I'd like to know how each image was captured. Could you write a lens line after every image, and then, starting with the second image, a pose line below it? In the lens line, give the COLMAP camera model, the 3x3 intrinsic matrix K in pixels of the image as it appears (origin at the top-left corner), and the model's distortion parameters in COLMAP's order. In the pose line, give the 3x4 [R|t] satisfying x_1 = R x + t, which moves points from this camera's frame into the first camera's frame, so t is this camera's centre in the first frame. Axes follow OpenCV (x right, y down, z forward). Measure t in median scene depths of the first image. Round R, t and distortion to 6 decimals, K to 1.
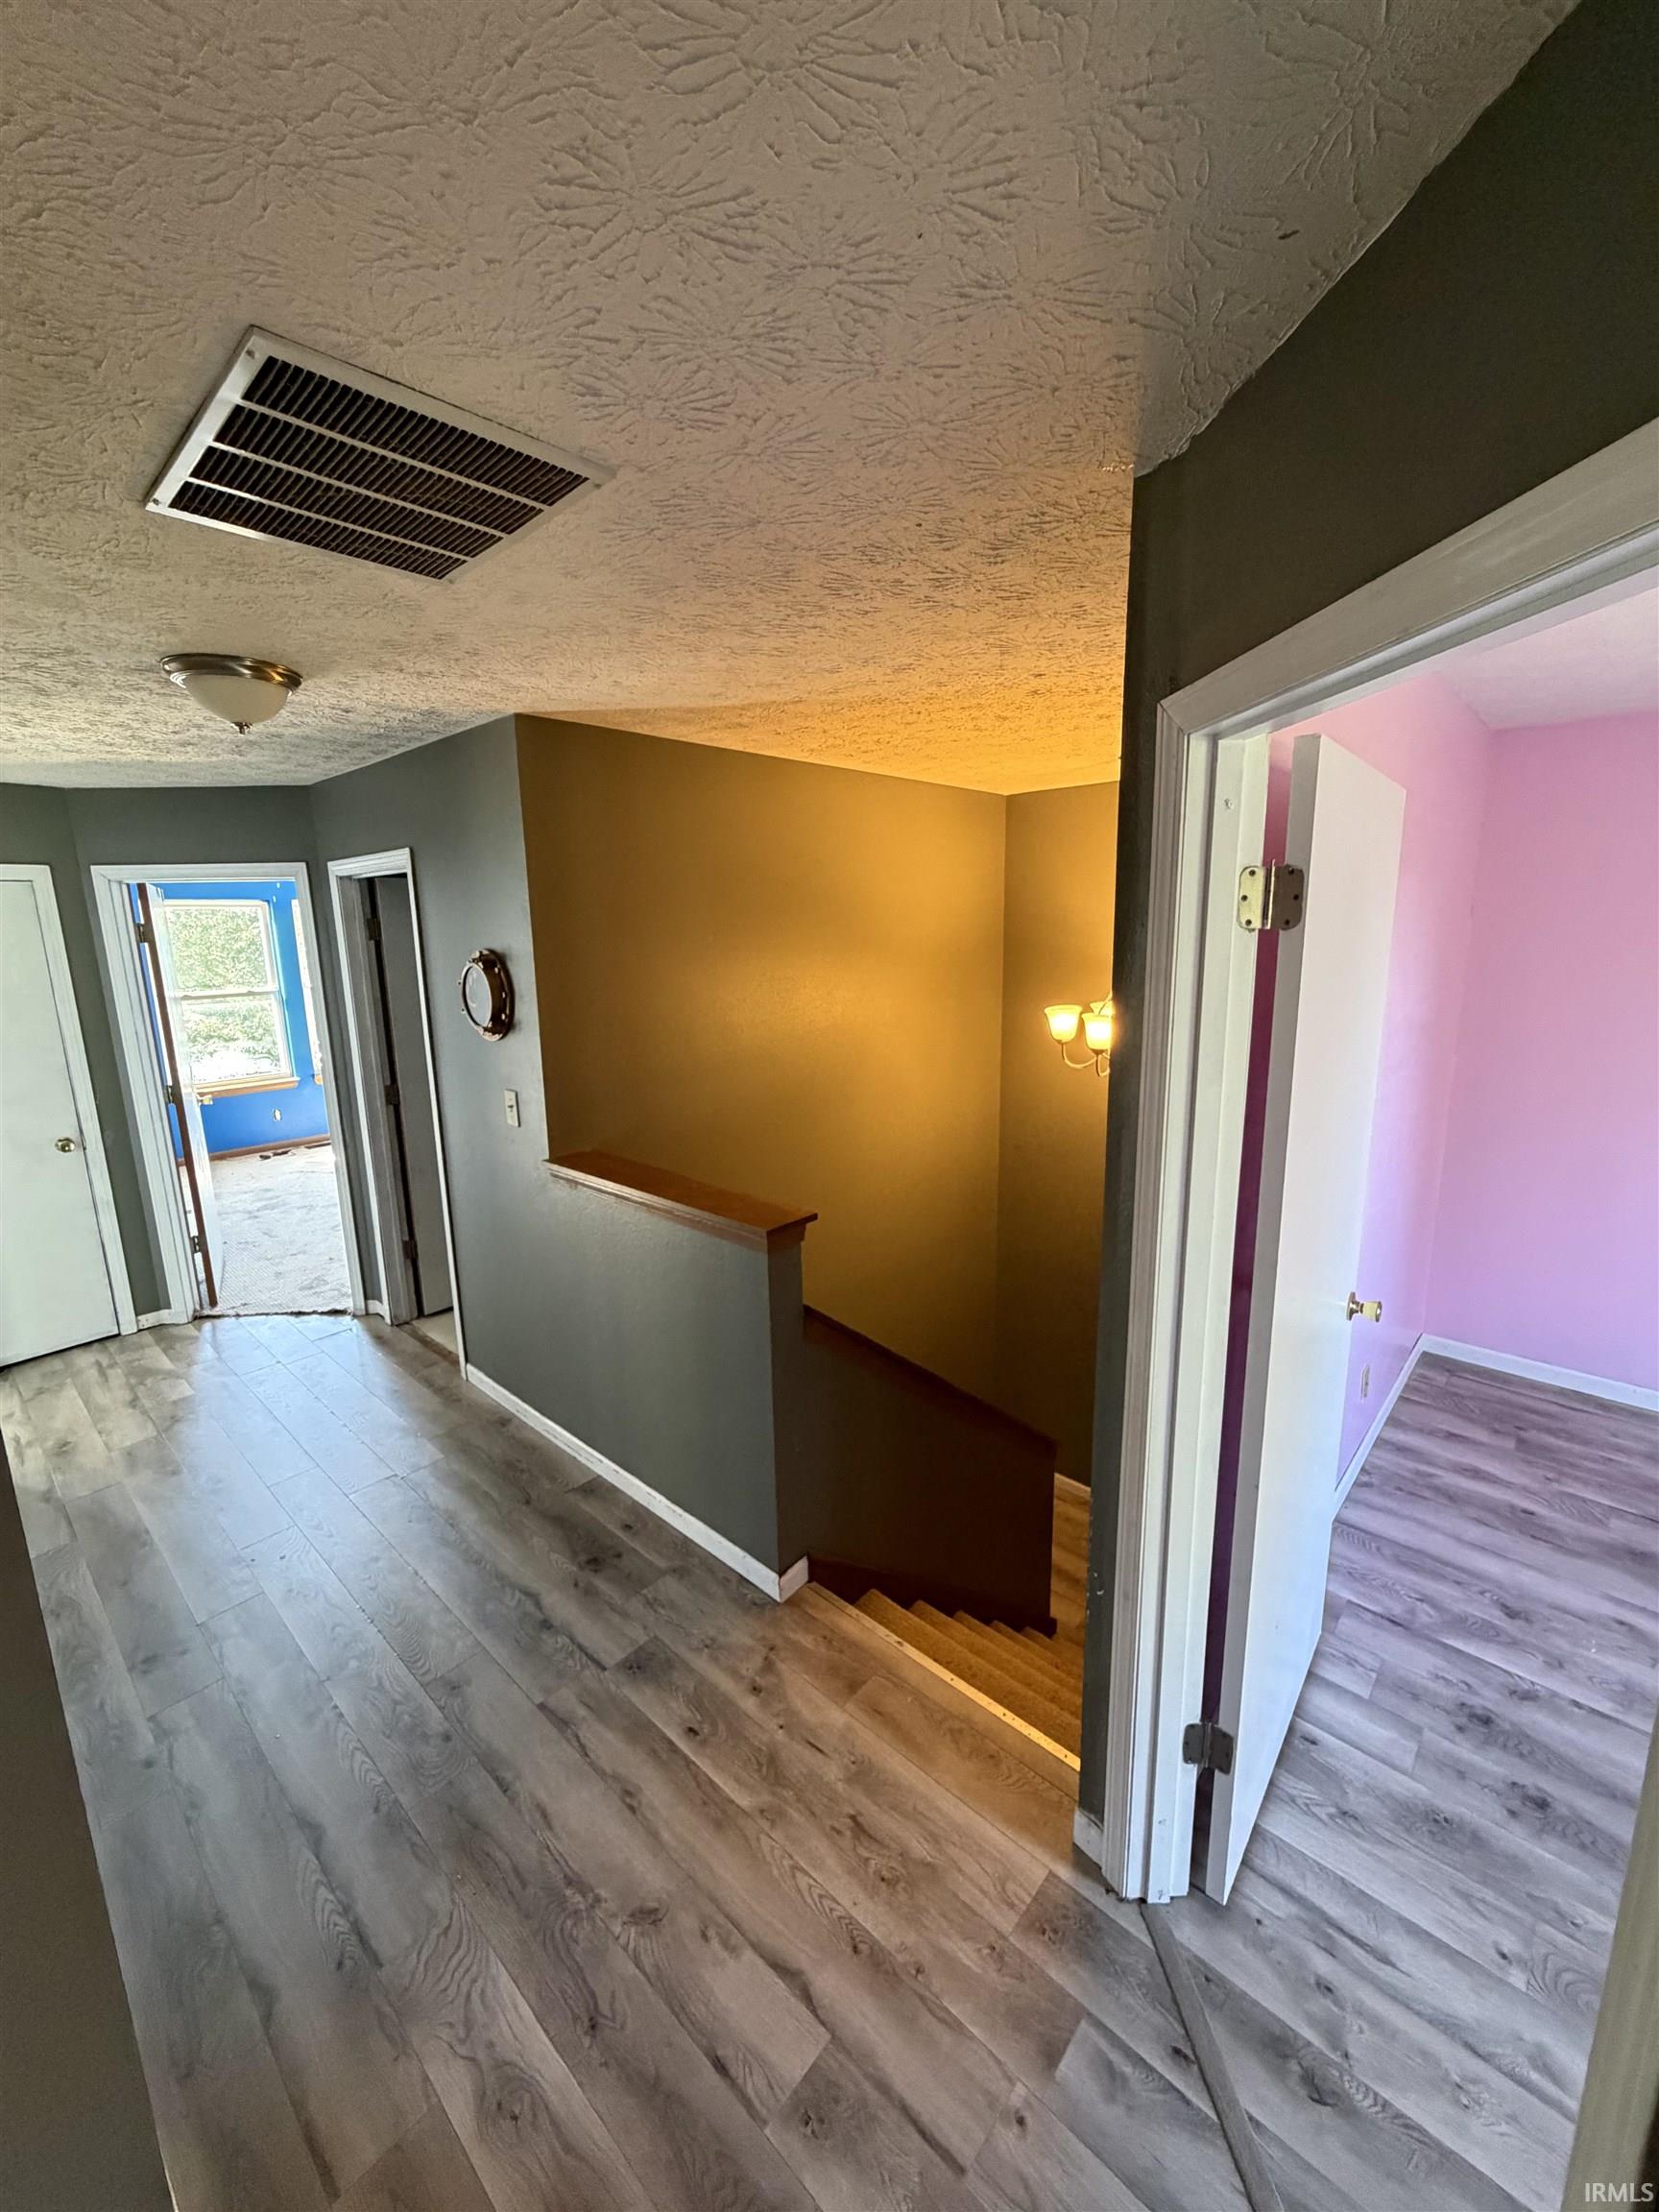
lens RADIAL K [[879.7, 0, 829.6], [0, 879.7, 1097.7], [0, 0, 1]] dist [-0.002607, 0.000770]
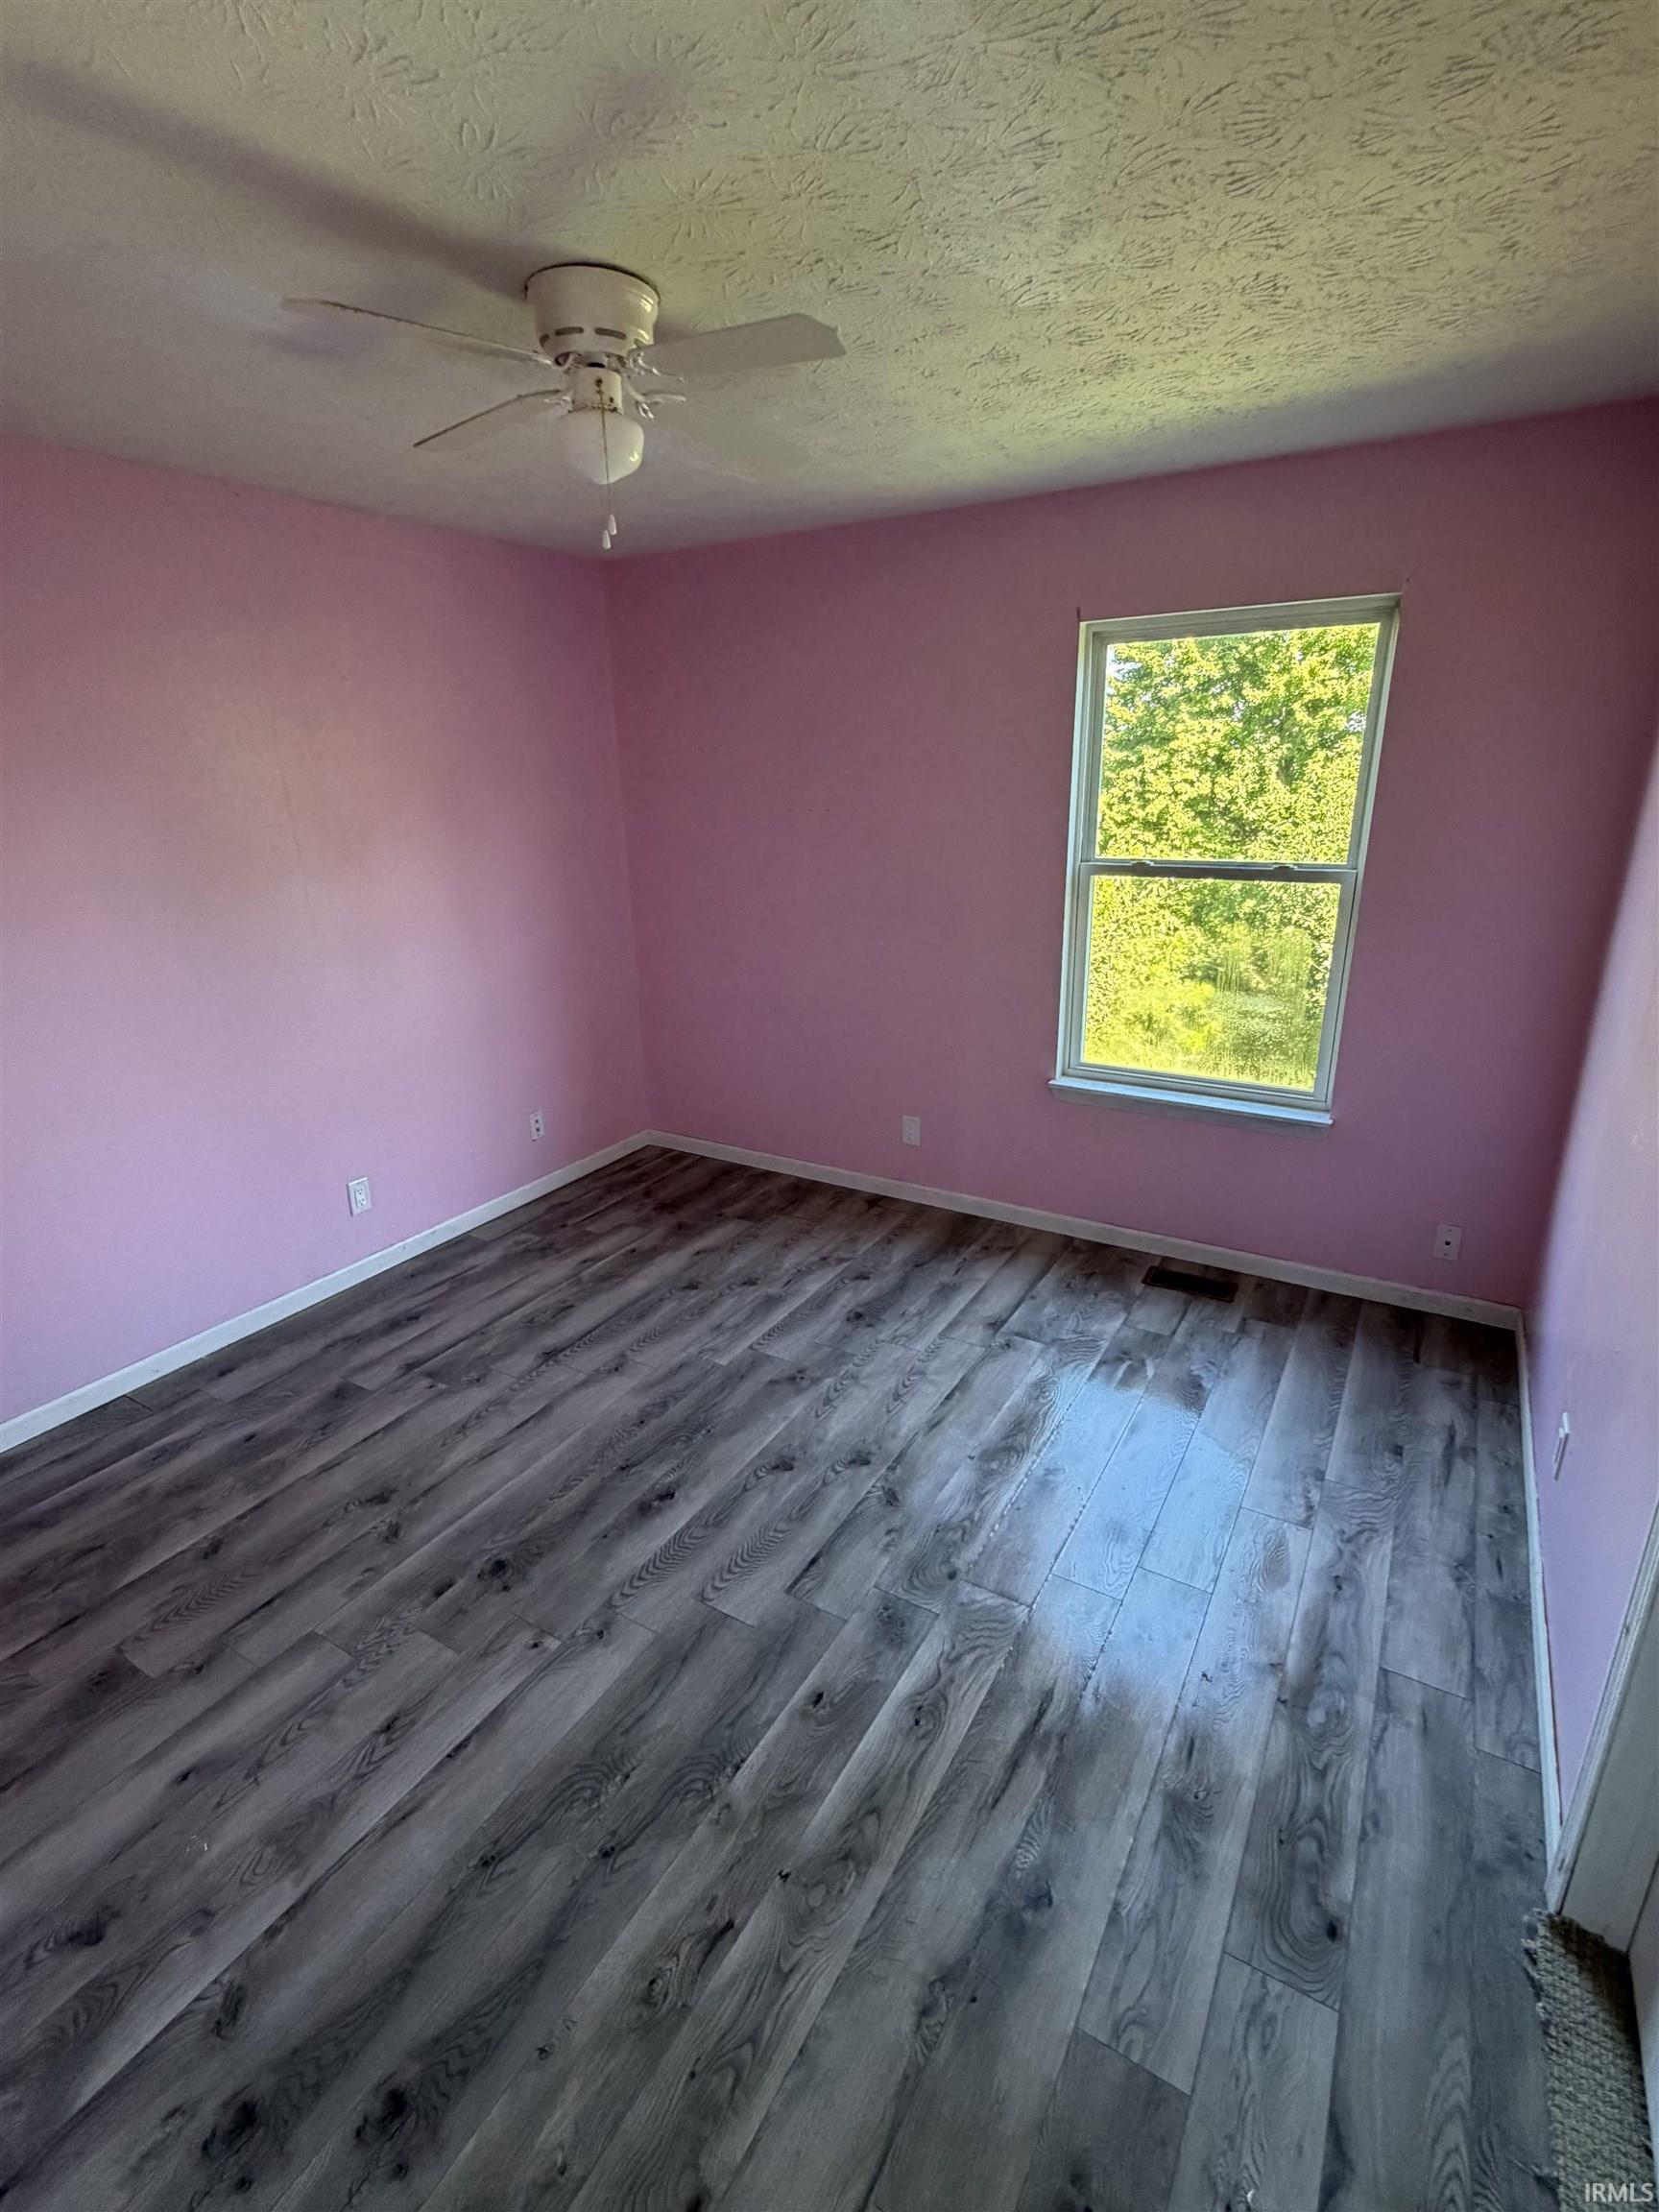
lens RADIAL K [[1019.8, 0, 828.0], [0, 1019.8, 1104.2], [0, 0, 1]] dist [-0.003260, 0.000300]
pose [[-0.195277, -0.285198, 0.938365, 0.228023], [0.218158, 0.920182, 0.325072, -0.037823], [-0.956177, 0.268191, -0.117473, 0.517671]]
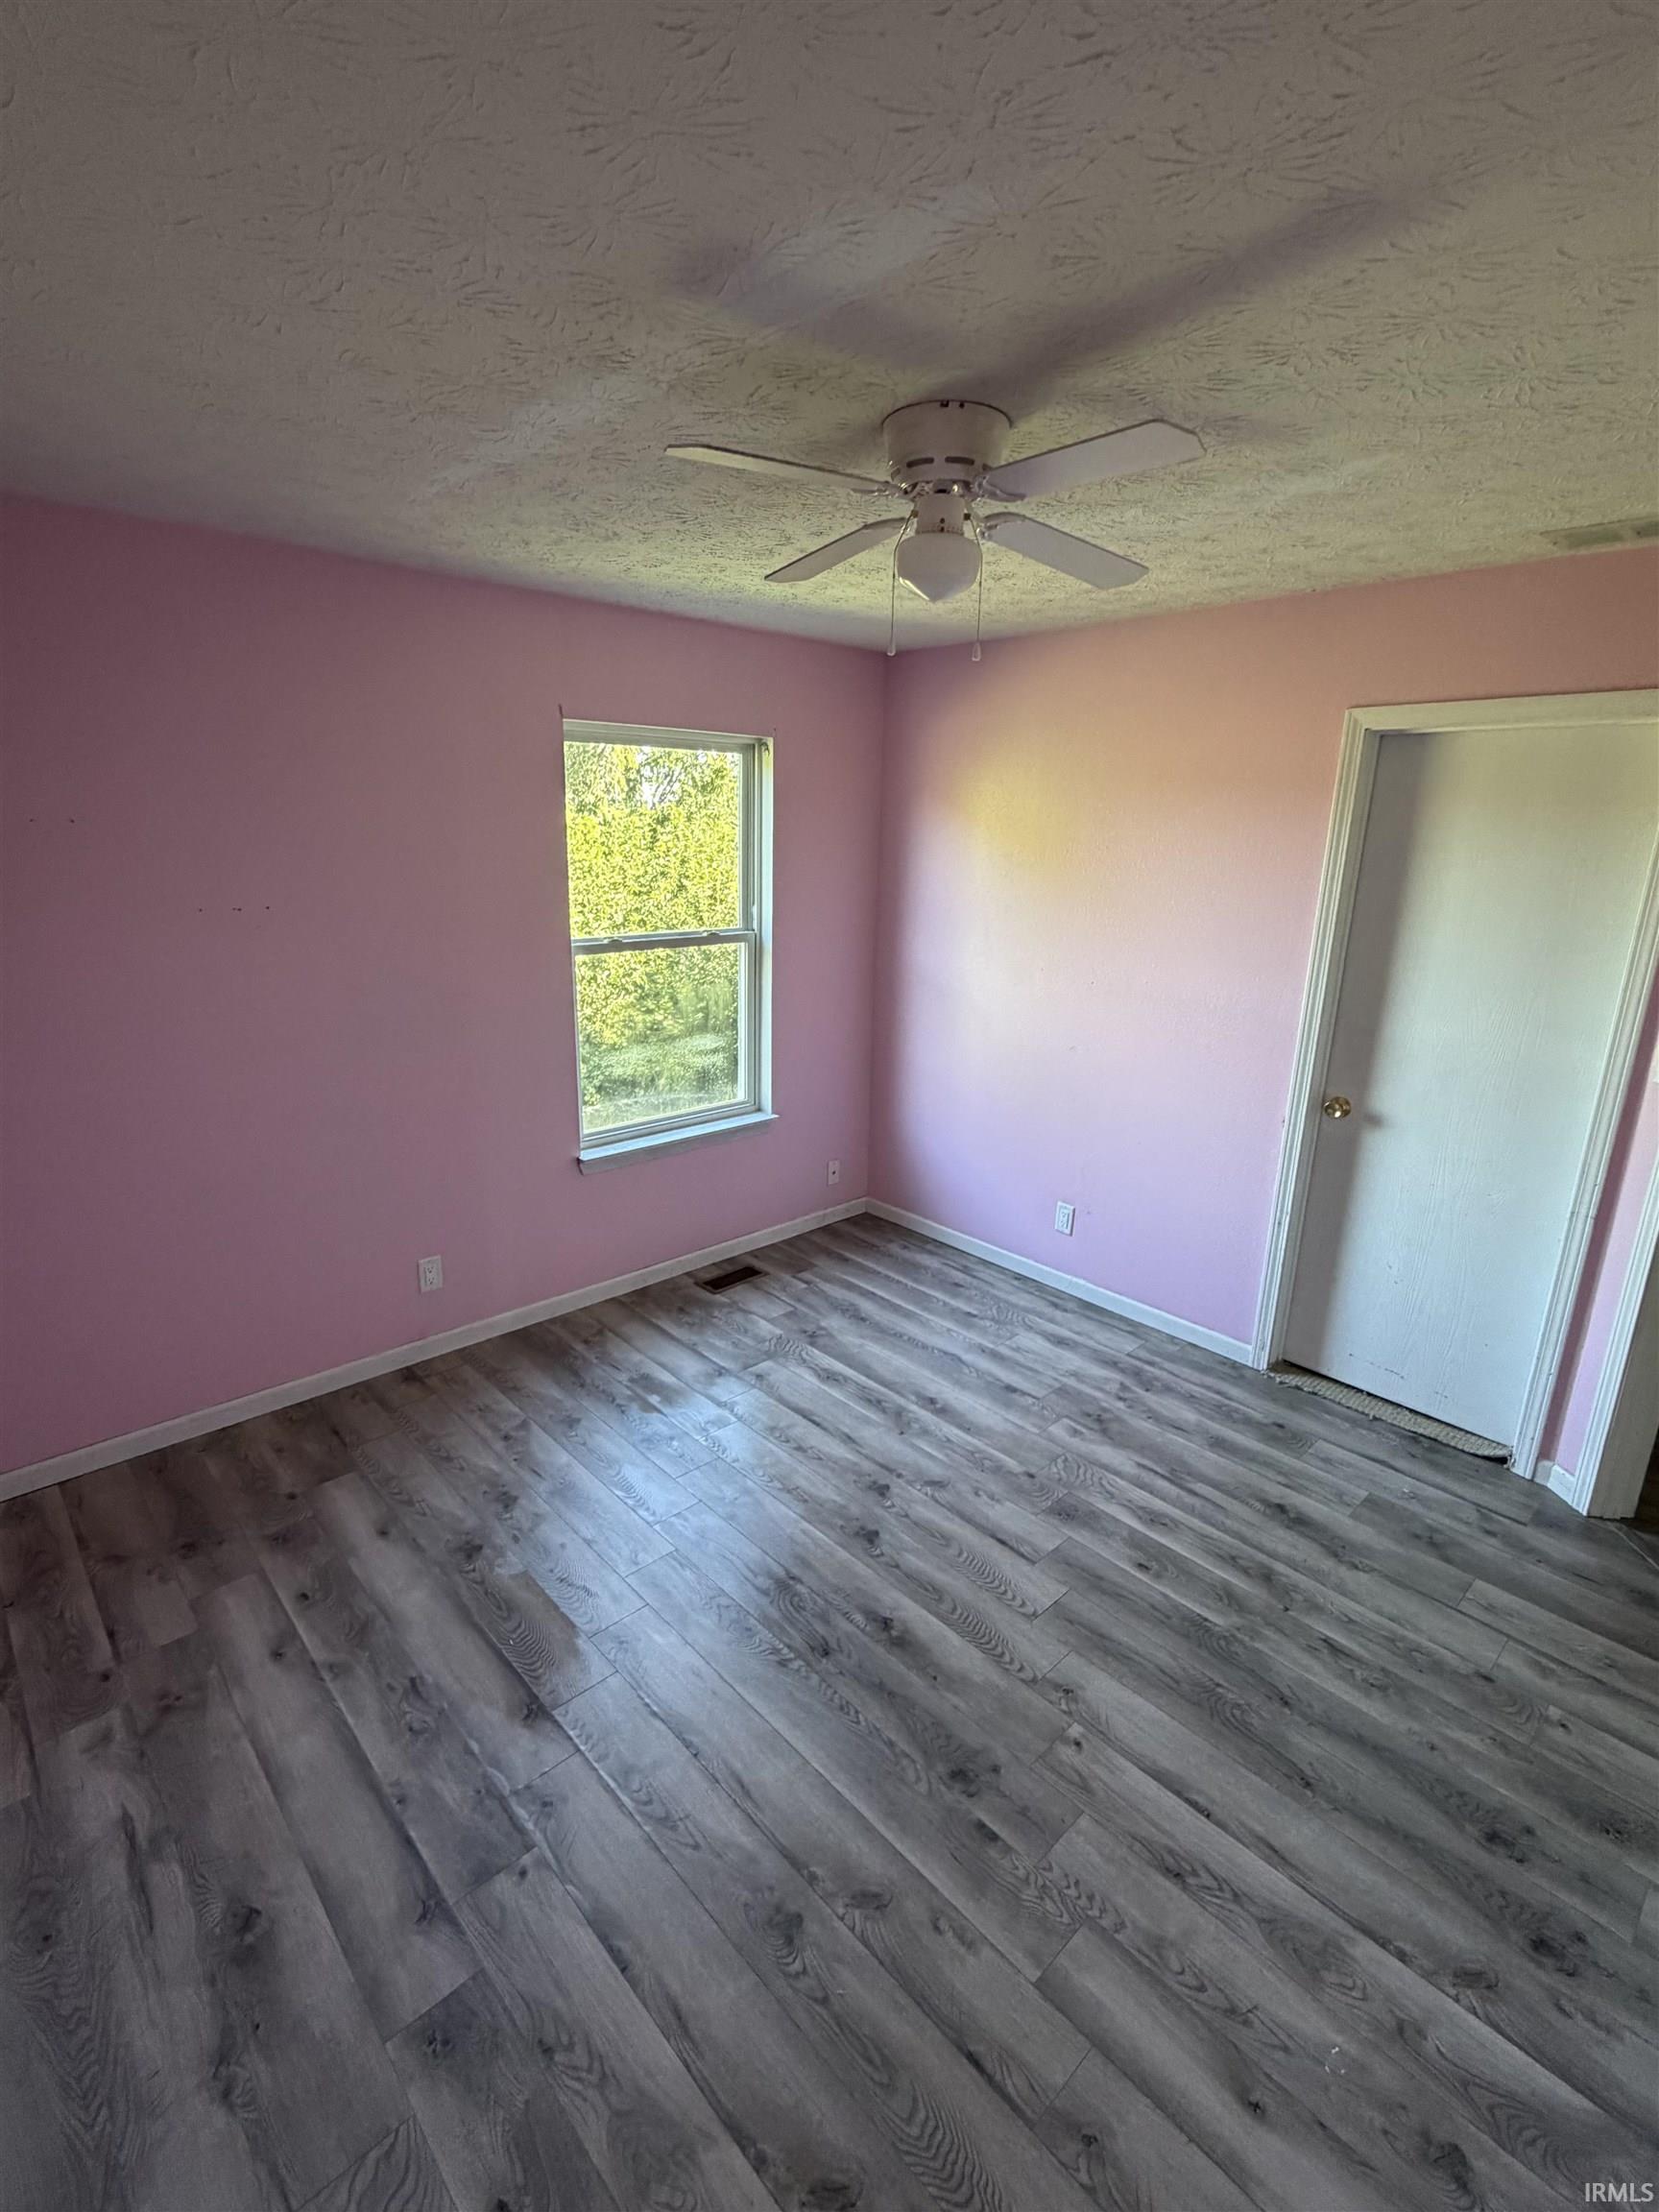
lens RADIAL K [[1019.8, 0, 830.2], [0, 1019.8, 1103.3], [0, 0, 1]] dist [-0.003260, 0.000300]
pose [[-0.996884, -0.019399, 0.076460, 1.246822], [0.016946, 0.893996, 0.447755, -0.293451], [-0.077041, 0.447655, -0.890881, 1.440267]]
